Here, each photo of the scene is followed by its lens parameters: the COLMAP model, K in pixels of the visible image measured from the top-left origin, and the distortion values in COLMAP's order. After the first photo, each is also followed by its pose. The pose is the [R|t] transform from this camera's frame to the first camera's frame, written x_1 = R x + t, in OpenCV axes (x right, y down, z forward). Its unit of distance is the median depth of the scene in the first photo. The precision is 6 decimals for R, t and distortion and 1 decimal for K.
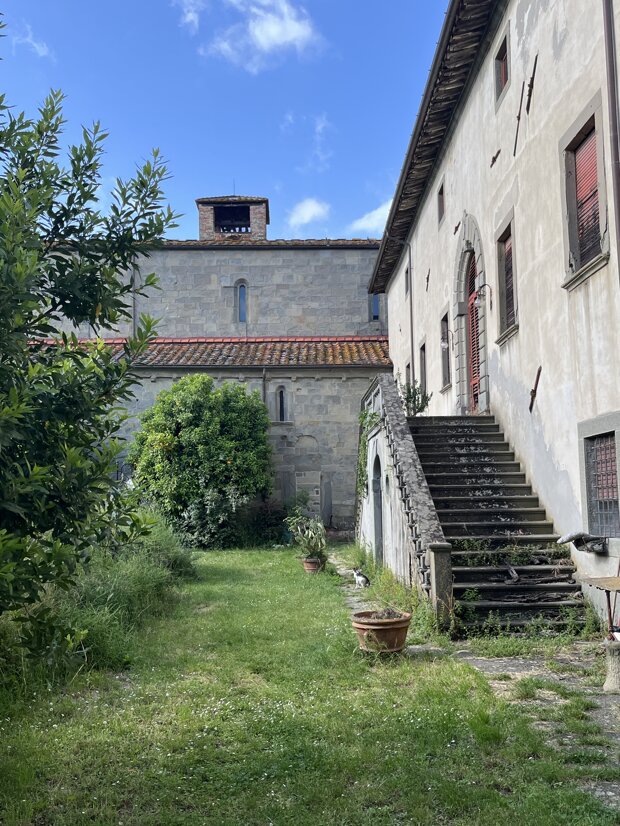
lens RADIAL K [[838.6, 0, 310.0], [0, 838.6, 413.0], [0, 0, 1]] dist [0.009598, 0.008234]
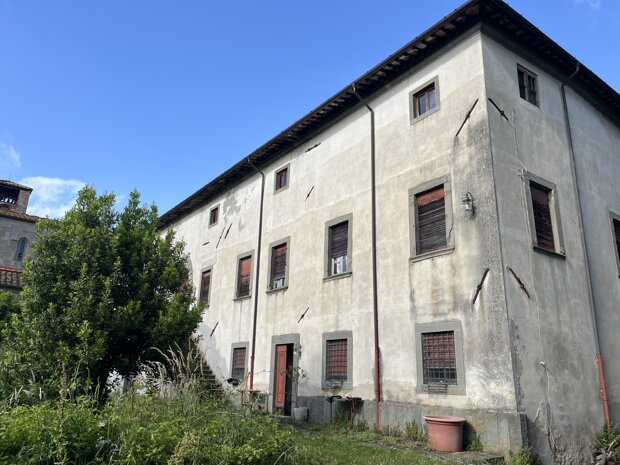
lens RADIAL K [[455.1, 0, 310.0], [0, 455.1, 232.5], [0, 0, 1]] dist [0.065065, -0.088528]
pose [[0.806357, 0.212551, 0.551915, -0.465062], [-0.103513, 0.969505, -0.222138, -0.037754], [-0.582300, 0.121992, 0.803769, -0.602570]]
